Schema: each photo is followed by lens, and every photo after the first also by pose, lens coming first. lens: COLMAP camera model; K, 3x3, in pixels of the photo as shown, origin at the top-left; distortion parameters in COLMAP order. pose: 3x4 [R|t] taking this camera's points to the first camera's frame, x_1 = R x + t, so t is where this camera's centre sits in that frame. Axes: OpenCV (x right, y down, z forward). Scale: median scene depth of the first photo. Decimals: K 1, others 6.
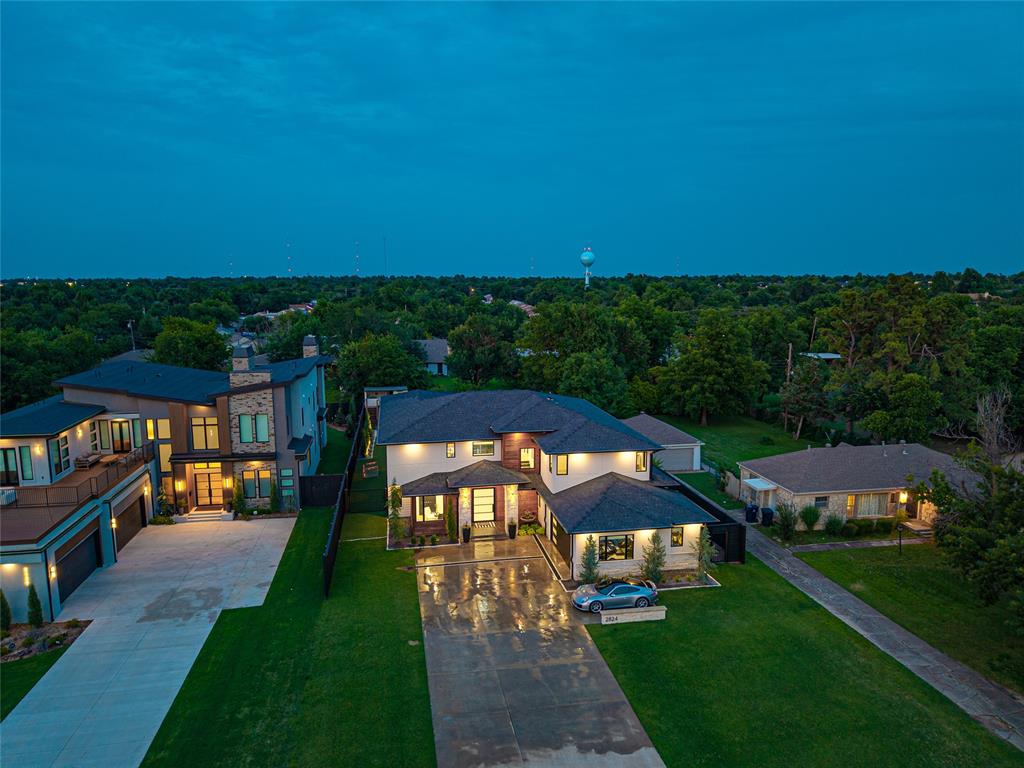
lens RADIAL K [[691.2, 0, 506.2], [0, 691.2, 385.8], [0, 0, 1]] dist [0.048533, -0.001486]
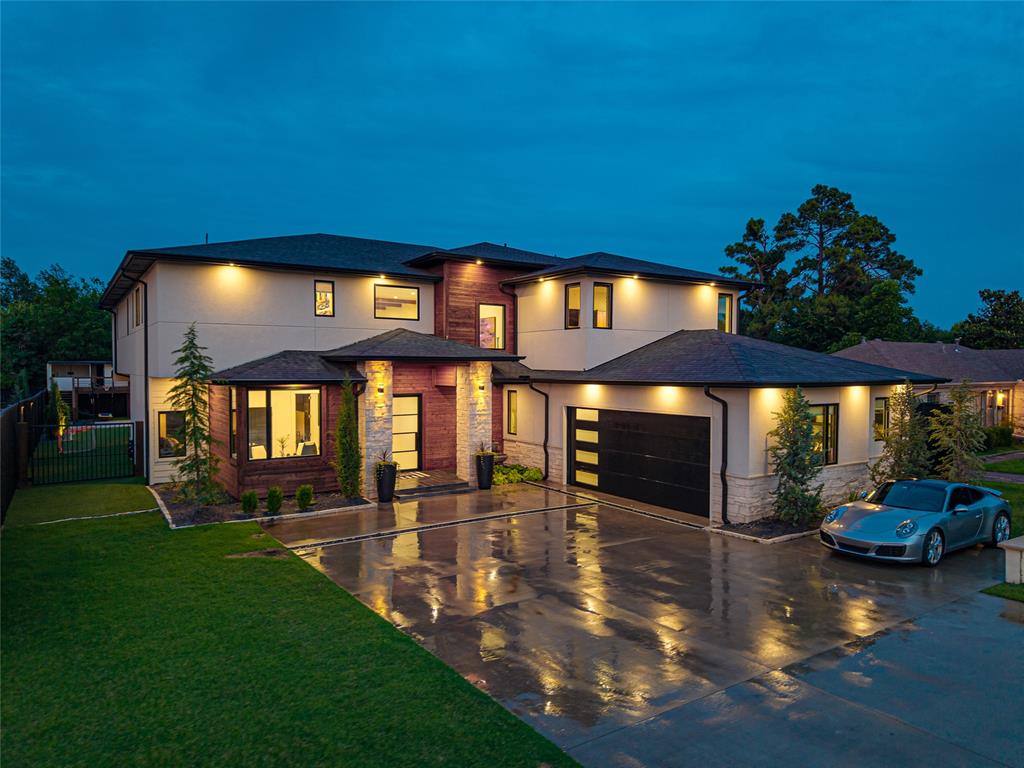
lens RADIAL K [[691.2, 0, 516.5], [0, 691.2, 380.1], [0, 0, 1]] dist [0.048533, -0.001486]
pose [[0.919668, -0.009942, 0.392571, -0.140860], [0.061799, 0.990887, -0.119682, 0.202605], [-0.387803, 0.134328, 0.911902, 0.575946]]
